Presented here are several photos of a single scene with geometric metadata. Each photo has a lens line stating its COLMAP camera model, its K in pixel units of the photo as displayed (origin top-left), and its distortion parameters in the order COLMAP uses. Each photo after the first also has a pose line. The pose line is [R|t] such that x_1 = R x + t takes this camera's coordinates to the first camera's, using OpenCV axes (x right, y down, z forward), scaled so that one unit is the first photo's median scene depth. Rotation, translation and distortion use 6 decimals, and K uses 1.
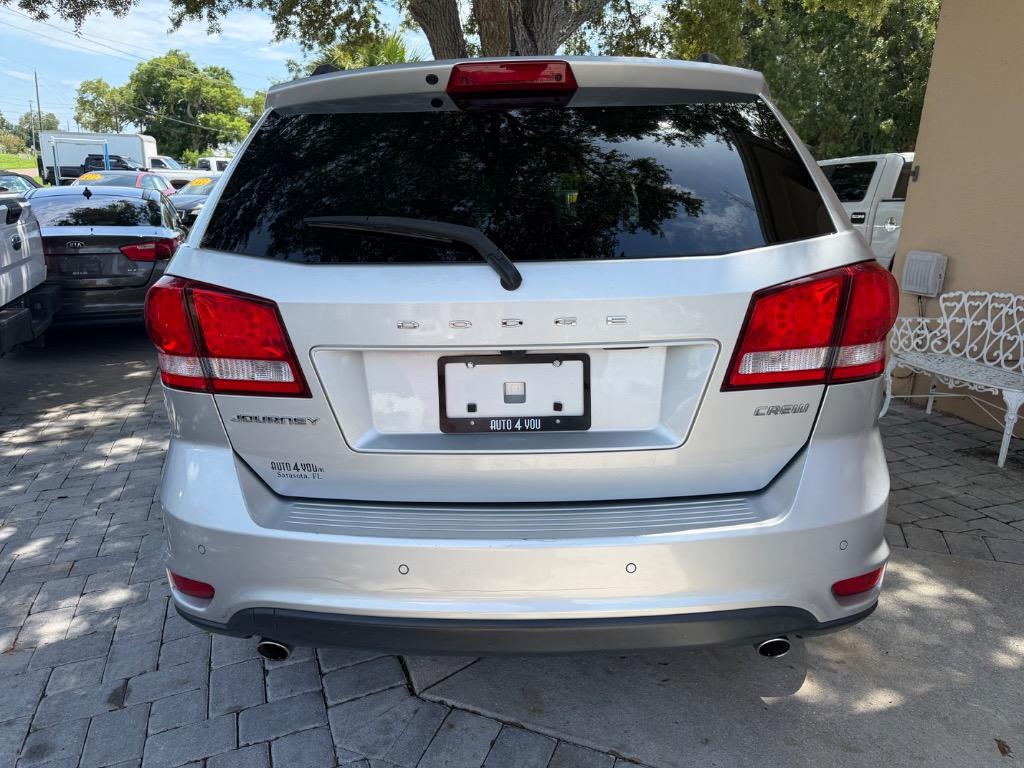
lens RADIAL K [[729.8, 0, 509.1], [0, 729.8, 382.1], [0, 0, 1]] dist [0.008349, -0.008636]
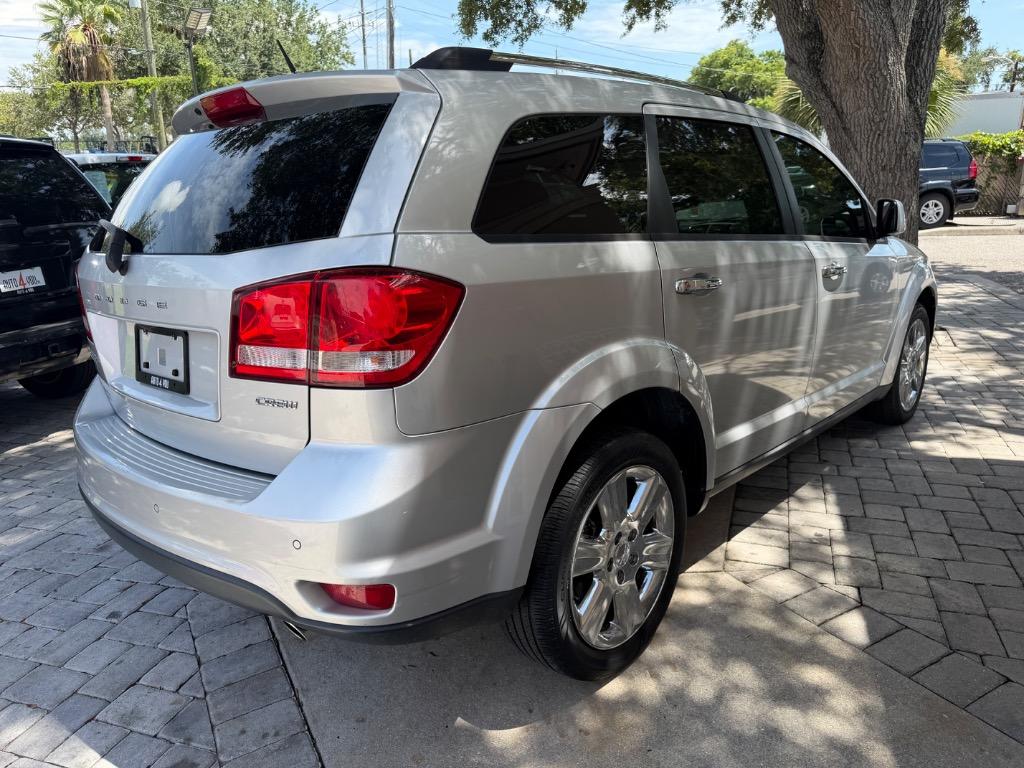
lens RADIAL K [[729.8, 0, 511.6], [0, 729.8, 384.0], [0, 0, 1]] dist [0.008349, -0.008636]
pose [[0.761118, 0.141613, -0.632965, 0.885620], [-0.125871, 0.989571, 0.070042, -0.073182], [0.636283, 0.026362, 0.771005, 0.274052]]
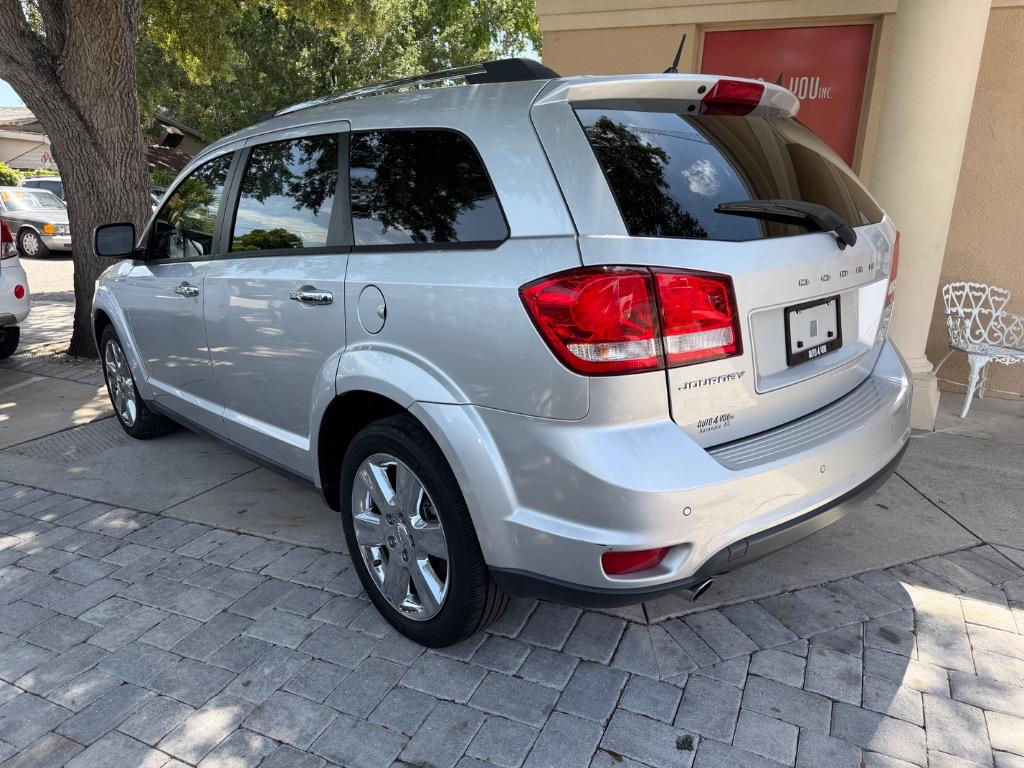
lens RADIAL K [[729.8, 0, 508.1], [0, 729.8, 383.9], [0, 0, 1]] dist [0.008349, -0.008636]
pose [[0.719074, -0.181771, 0.670739, -0.918145], [0.179789, 0.980985, 0.073103, -0.059282], [-0.671273, 0.068025, 0.738082, 0.259304]]
